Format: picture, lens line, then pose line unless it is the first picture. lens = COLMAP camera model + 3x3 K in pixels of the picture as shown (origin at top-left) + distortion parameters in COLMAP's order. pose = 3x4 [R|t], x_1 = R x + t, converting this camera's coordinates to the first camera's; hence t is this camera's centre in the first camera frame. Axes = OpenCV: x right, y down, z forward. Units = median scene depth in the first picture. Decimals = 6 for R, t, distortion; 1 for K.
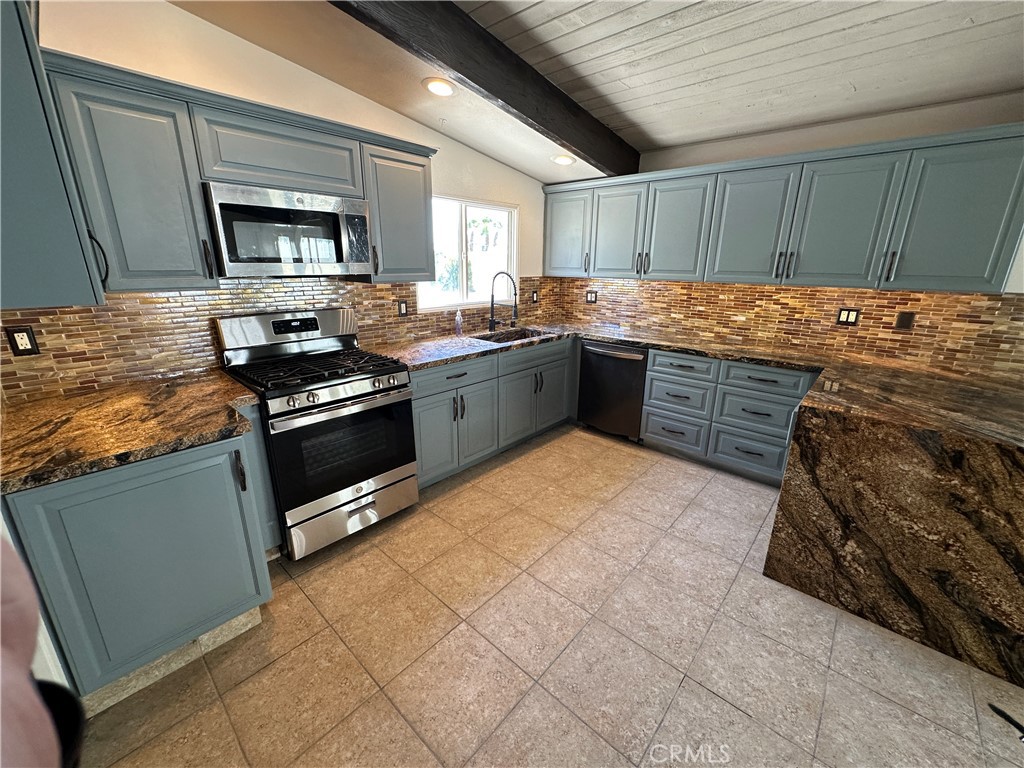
lens RADIAL K [[411.0, 0, 512.5], [0, 411.0, 382.0], [0, 0, 1]] dist [-0.005761, 0.001331]
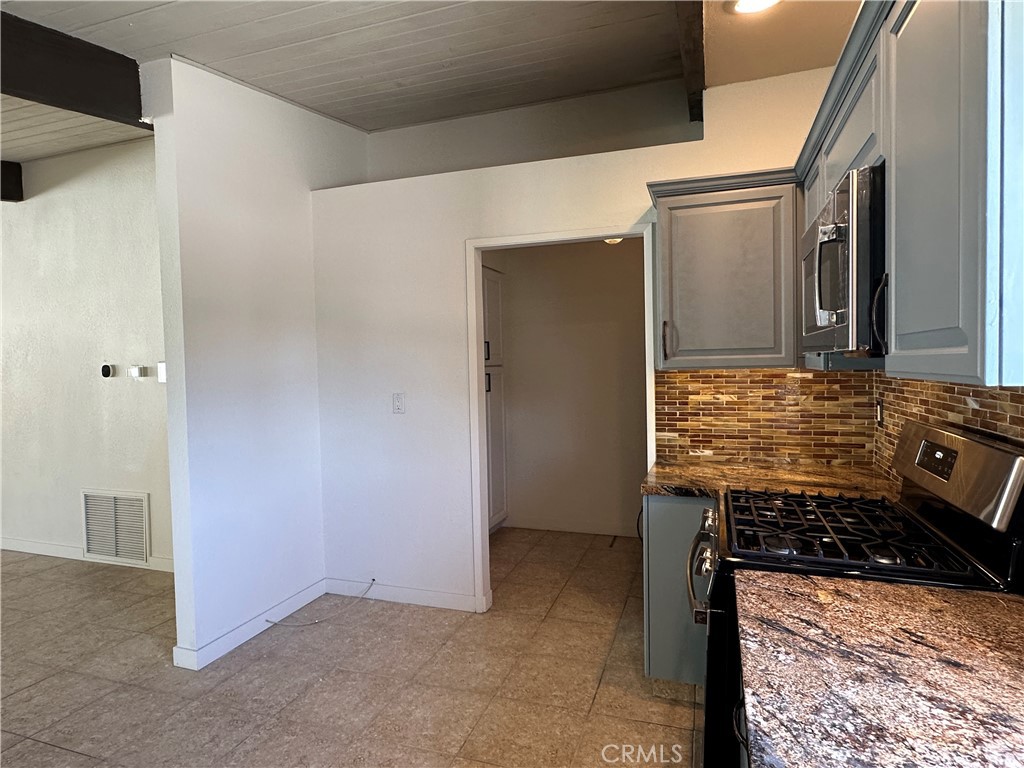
lens RADIAL K [[583.5, 0, 504.6], [0, 583.5, 384.2], [0, 0, 1]] dist [-0.003628, 0.000164]
pose [[-0.922322, 0.023071, -0.385733, 0.170520], [-0.098408, 0.951281, 0.292199, -0.360568], [0.373682, 0.307460, -0.875117, 1.363003]]
